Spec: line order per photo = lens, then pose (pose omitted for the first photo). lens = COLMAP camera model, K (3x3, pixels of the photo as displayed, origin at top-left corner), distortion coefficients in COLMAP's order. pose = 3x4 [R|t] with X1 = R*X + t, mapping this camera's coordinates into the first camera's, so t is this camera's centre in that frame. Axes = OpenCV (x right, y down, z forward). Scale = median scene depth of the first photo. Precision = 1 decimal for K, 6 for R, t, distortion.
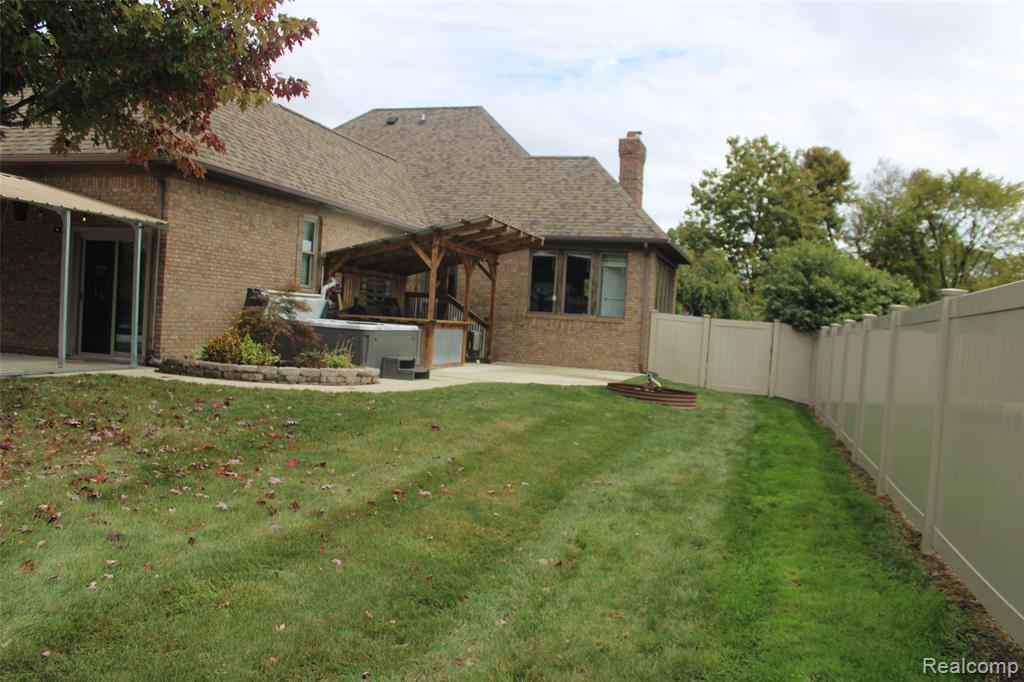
lens RADIAL K [[868.4, 0, 513.2], [0, 868.4, 342.9], [0, 0, 1]] dist [-0.154187, 0.126952]
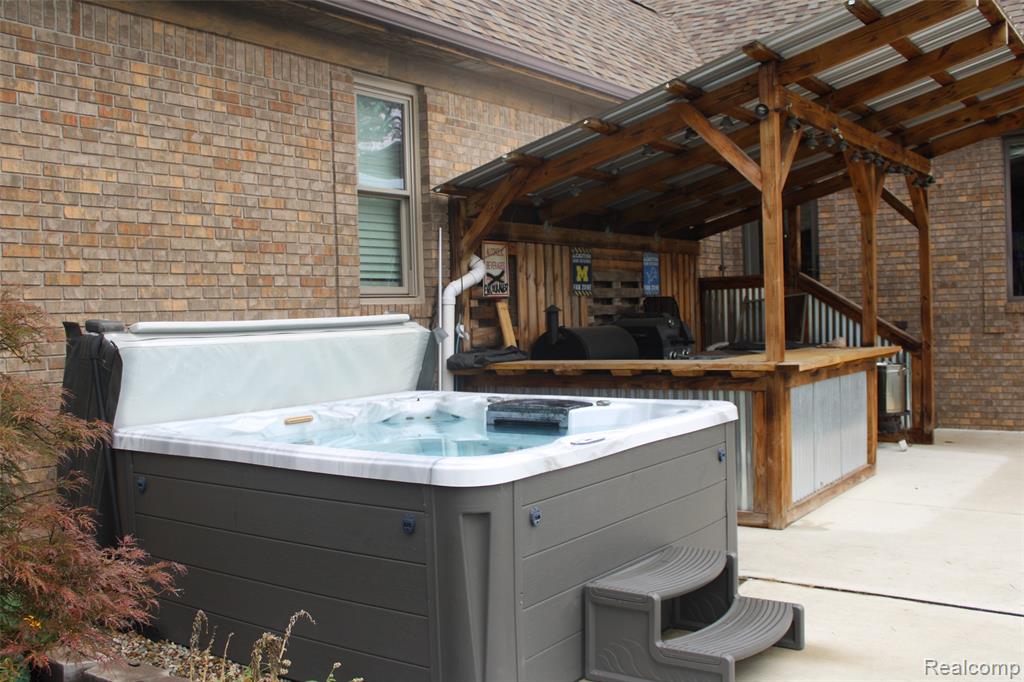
lens RADIAL K [[1005.4, 0, 514.3], [0, 1005.4, 341.2], [0, 0, 1]] dist [-0.079882, 0.000000]
pose [[0.943429, -0.082894, -0.321046, -0.069083], [0.082133, 0.996494, -0.015935, -0.035682], [0.321241, -0.011335, 0.946930, 0.645447]]
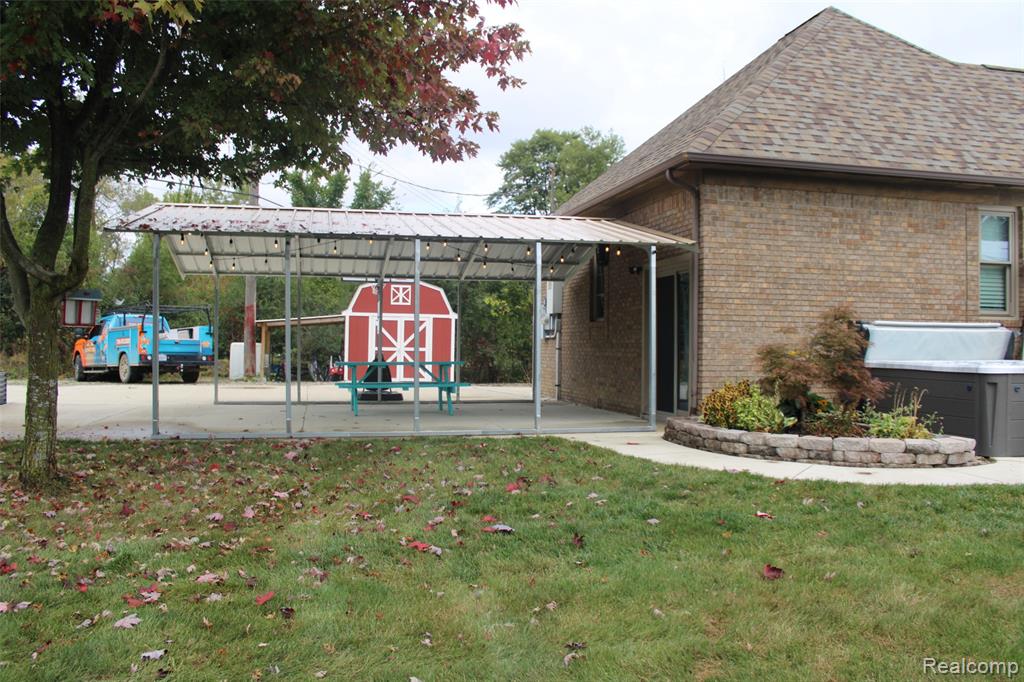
lens RADIAL K [[868.4, 0, 505.8], [0, 868.4, 336.2], [0, 0, 1]] dist [-0.154187, 0.126952]
pose [[0.490764, -0.067579, -0.868668, 0.136509], [-0.000583, 0.996962, -0.077889, 0.003365], [0.871293, 0.038731, 0.489233, 0.352302]]
